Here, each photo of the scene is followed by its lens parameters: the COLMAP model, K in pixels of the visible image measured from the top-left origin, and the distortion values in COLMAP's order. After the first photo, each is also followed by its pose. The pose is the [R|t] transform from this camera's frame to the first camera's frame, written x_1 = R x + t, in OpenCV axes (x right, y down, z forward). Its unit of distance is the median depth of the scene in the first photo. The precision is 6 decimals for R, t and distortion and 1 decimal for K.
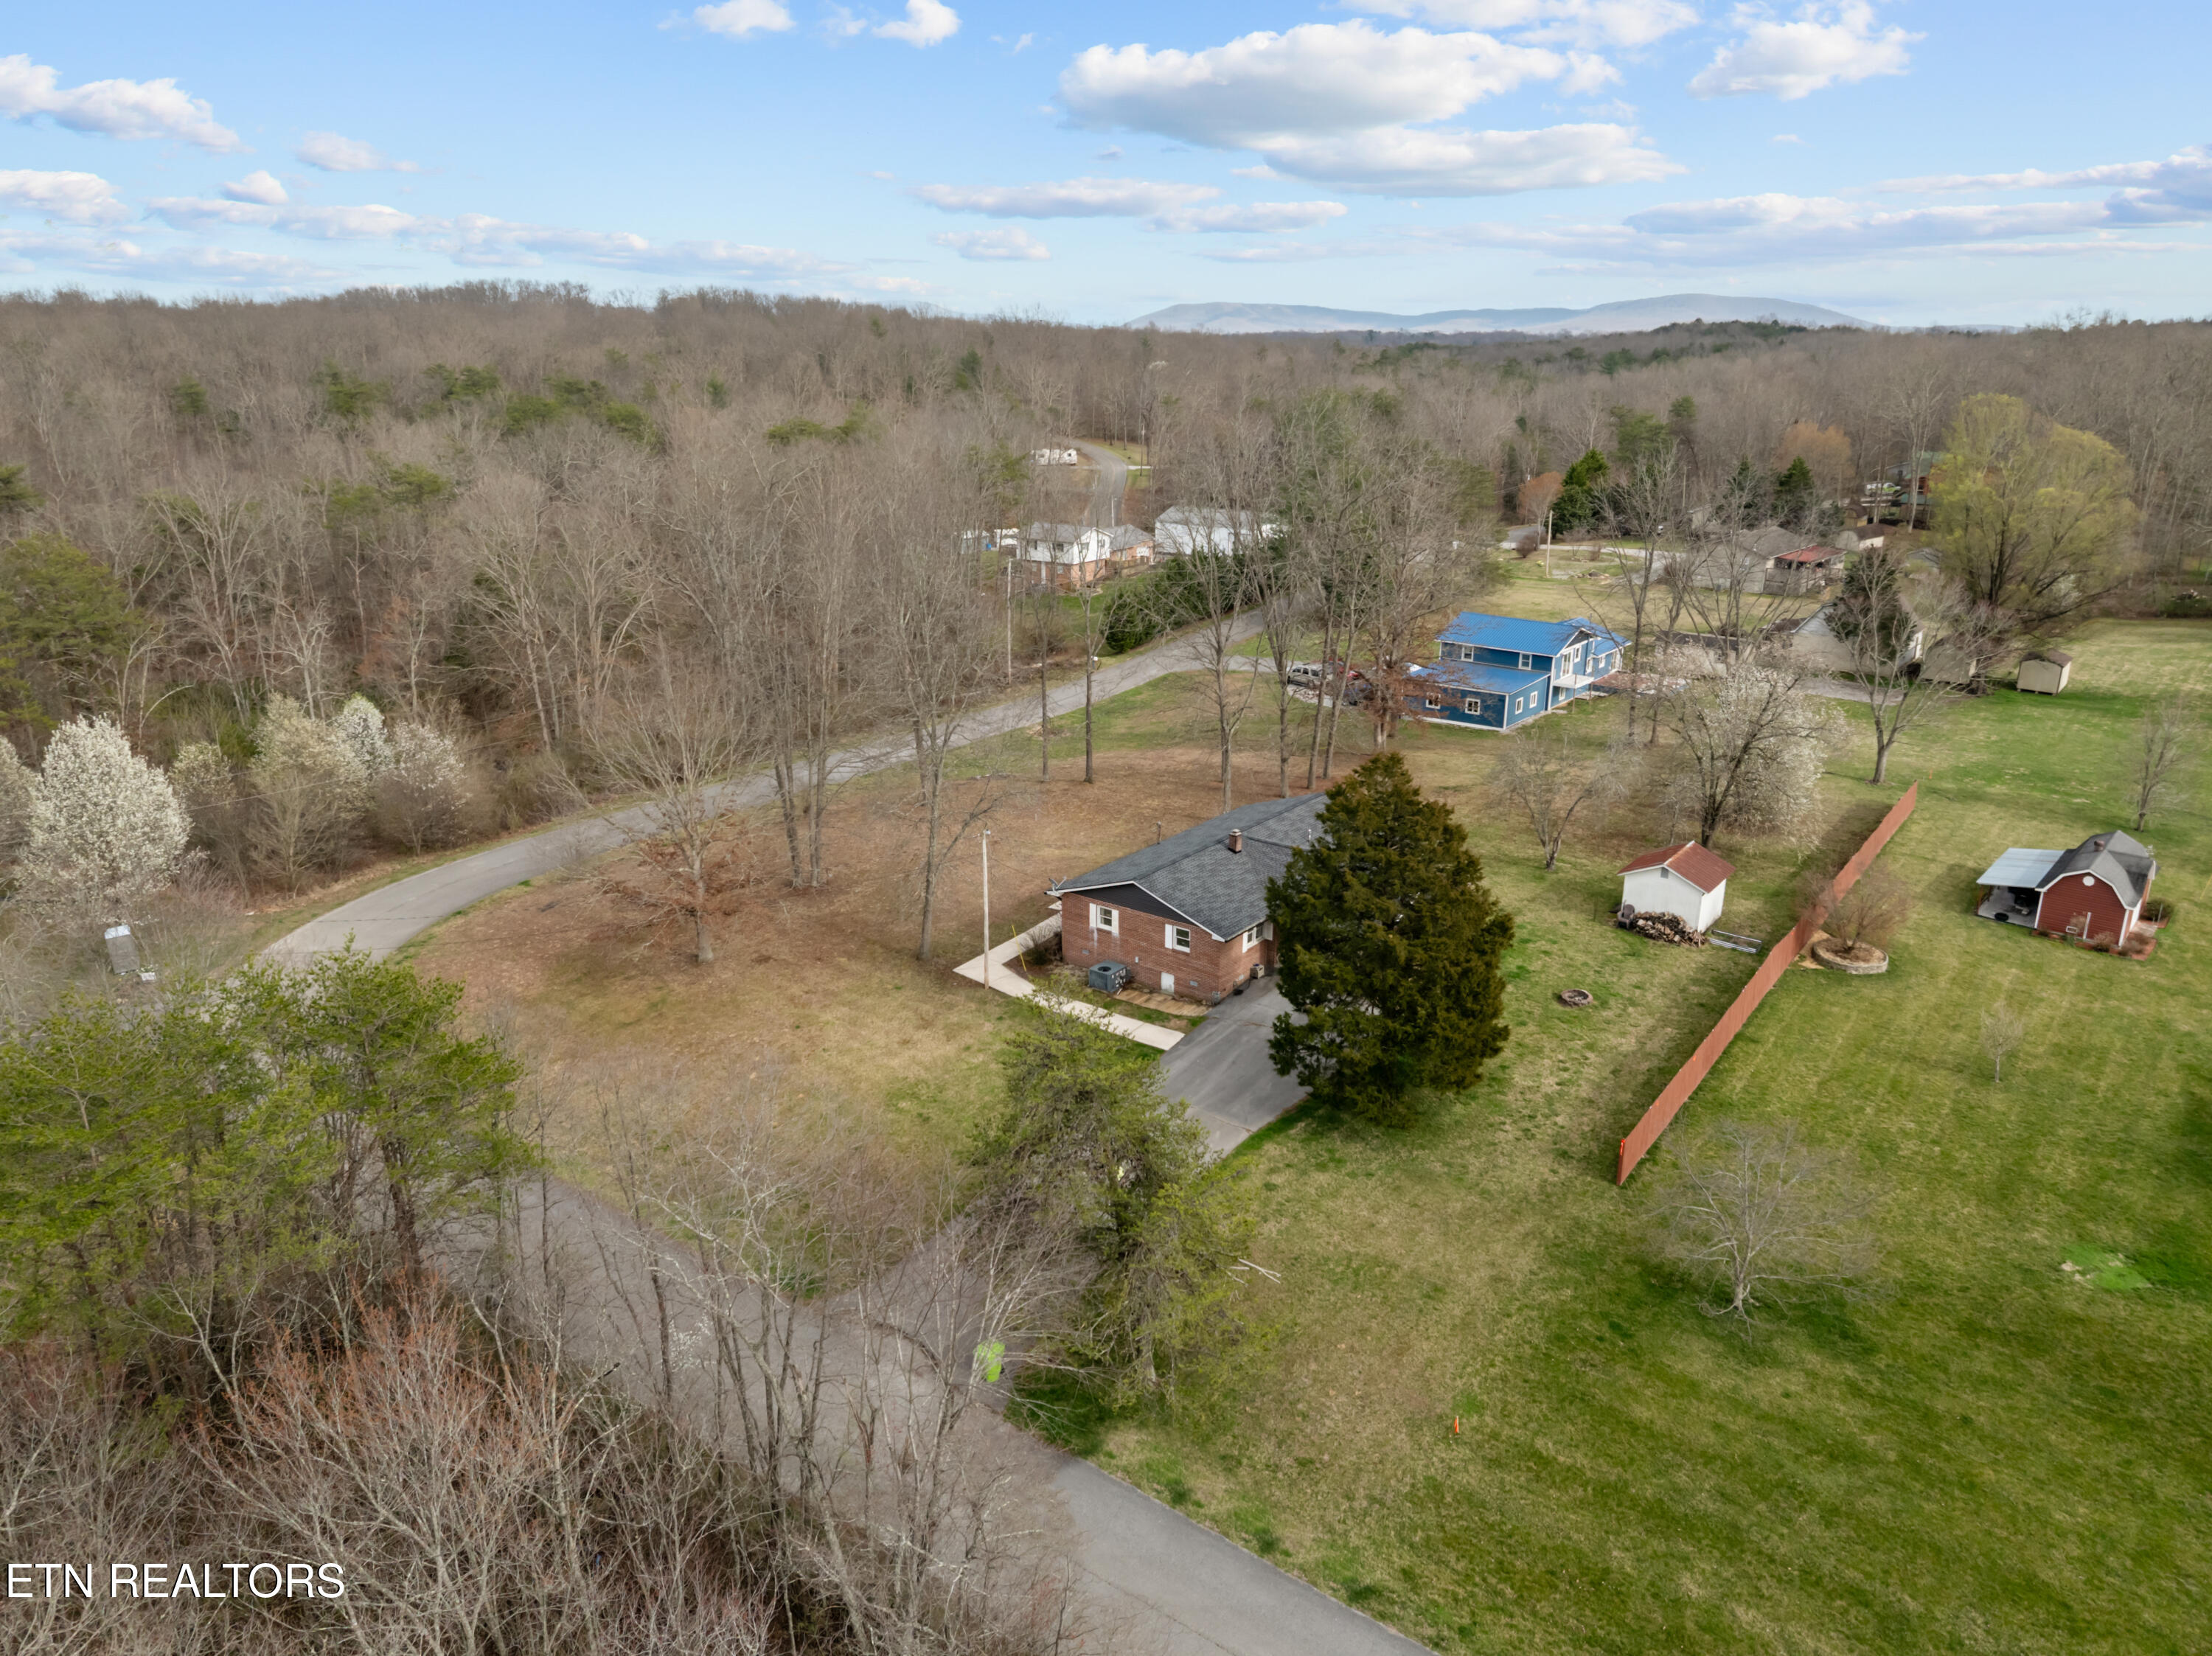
lens RADIAL K [[1568.9, 0, 1106.0], [0, 1568.9, 828.0], [0, 0, 1]] dist [-0.029971, -0.005966]
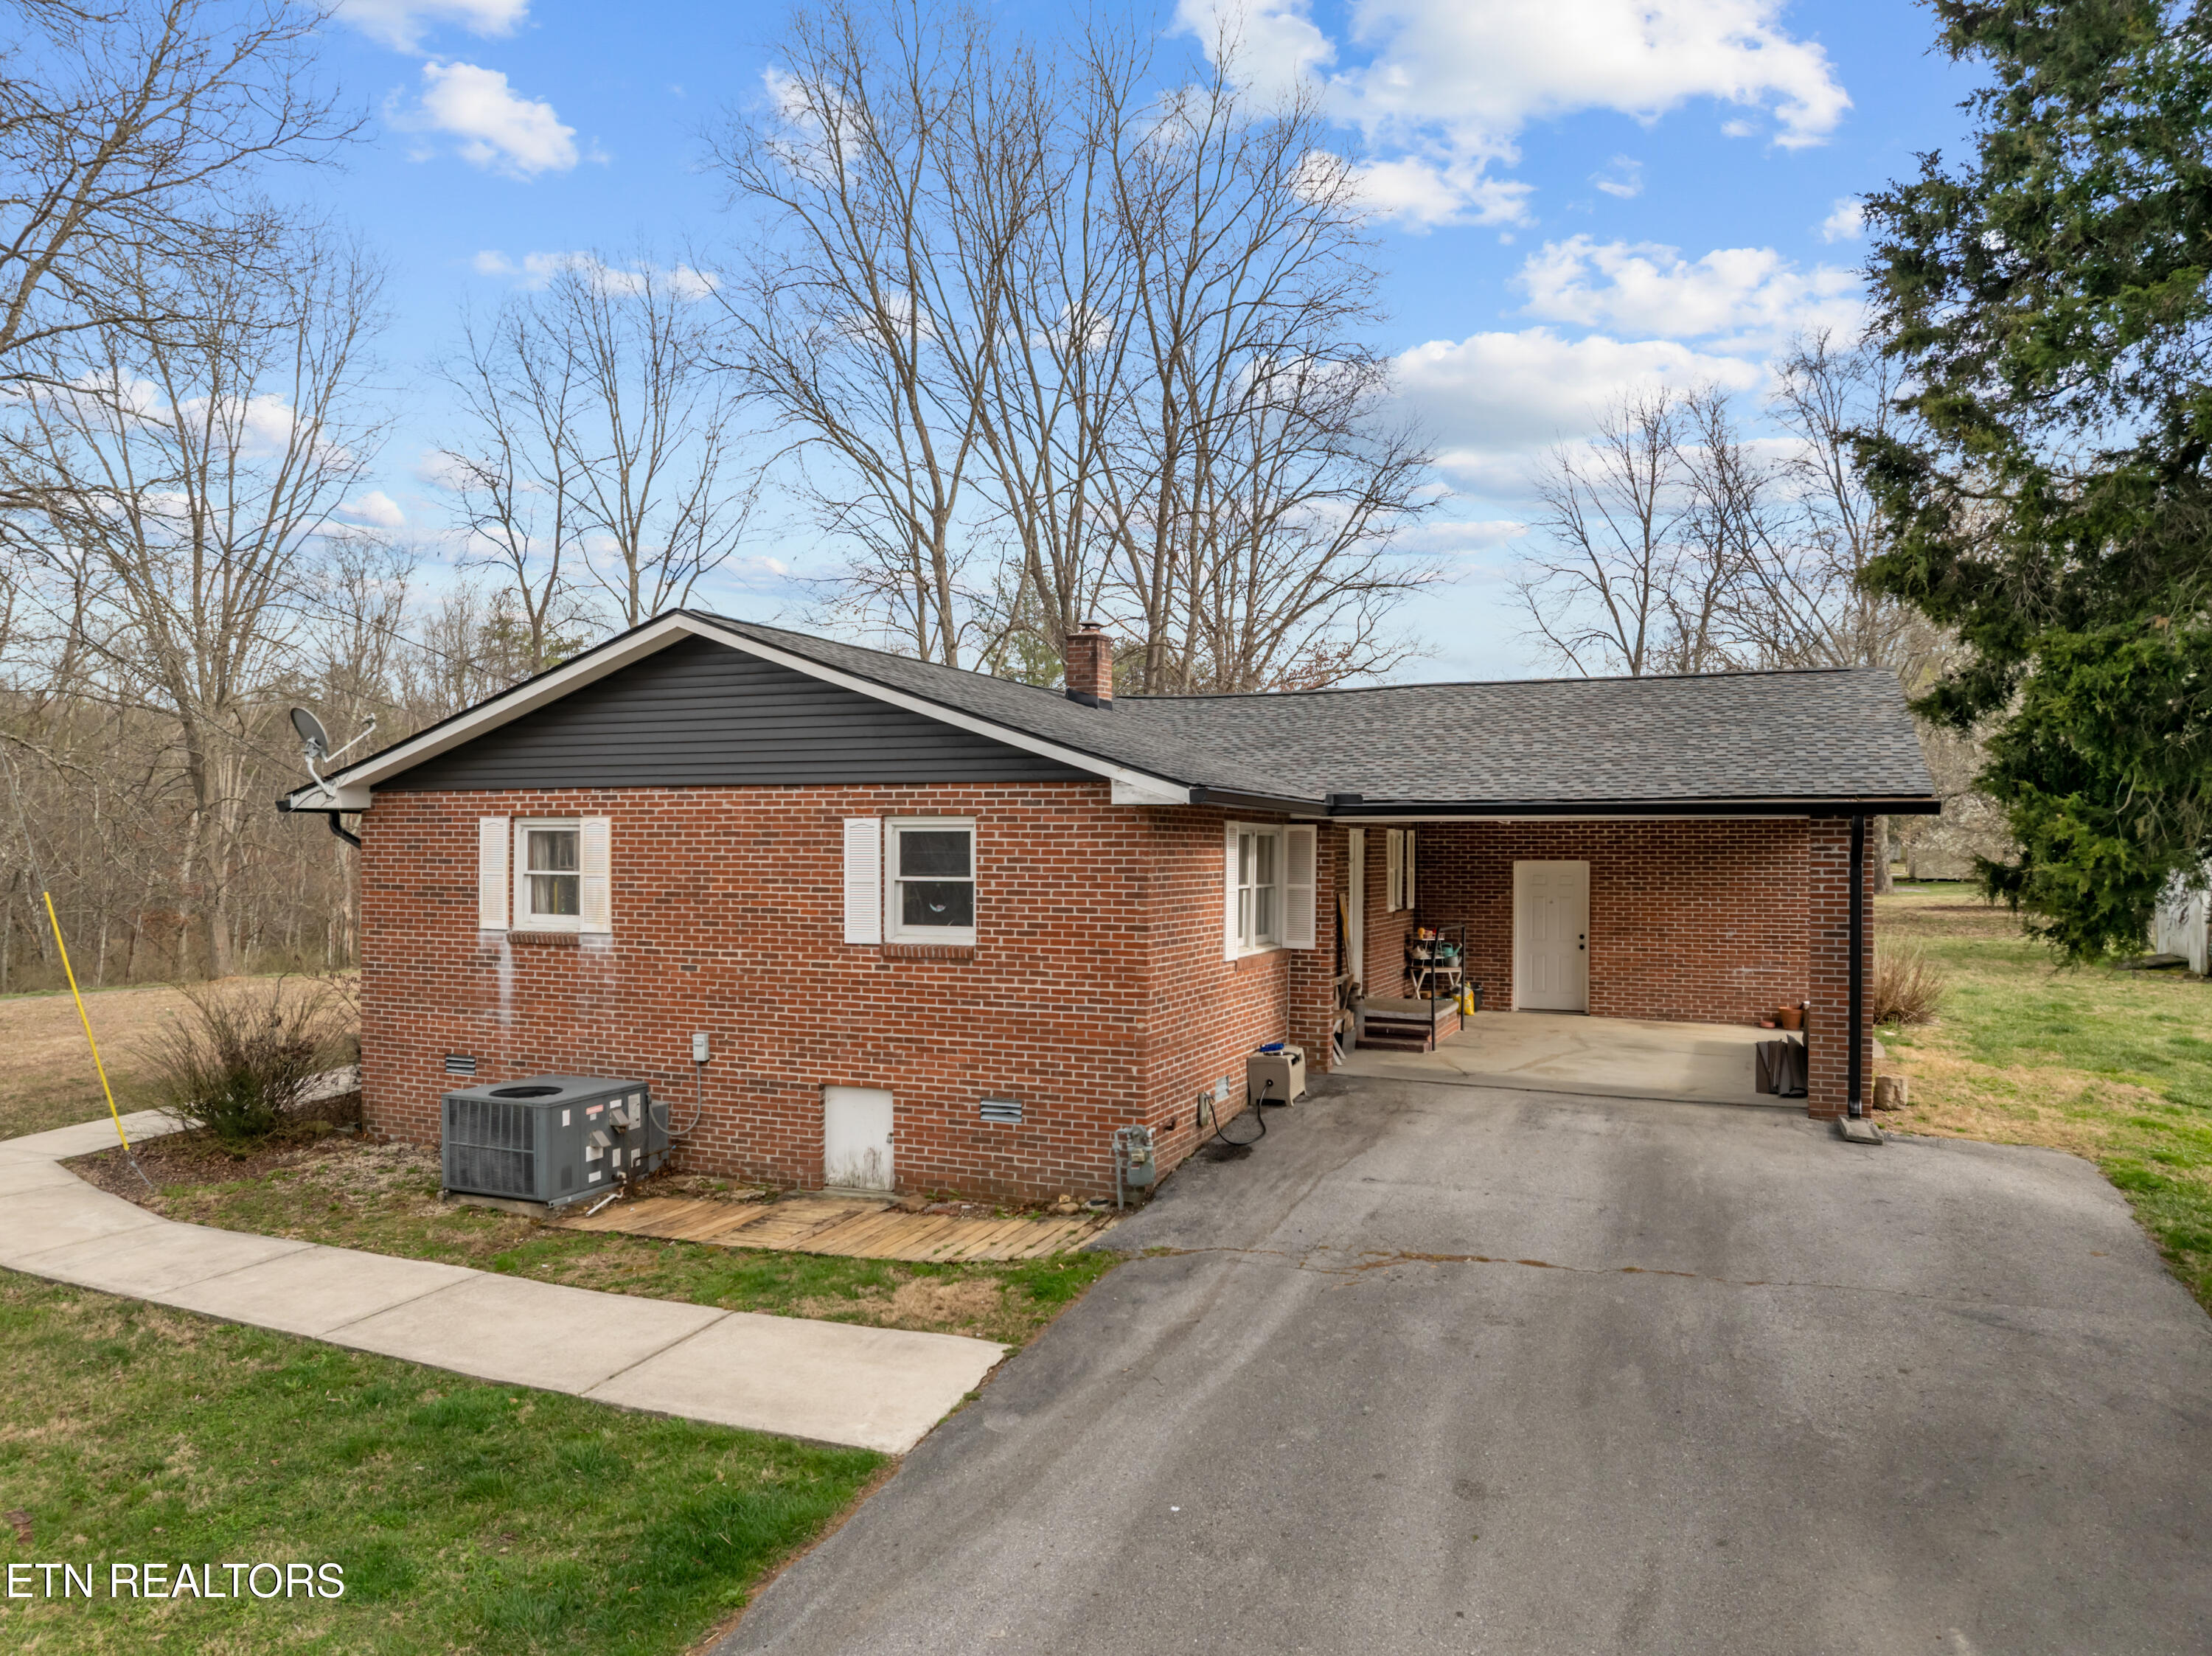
lens RADIAL K [[1568.9, 0, 1106.0], [0, 1568.9, 828.0], [0, 0, 1]] dist [-0.029971, -0.005966]
pose [[0.971195, 0.006324, 0.238201, 0.022701], [0.069352, 0.948870, -0.307954, 0.125012], [-0.227970, 0.315603, 0.921100, 0.805960]]
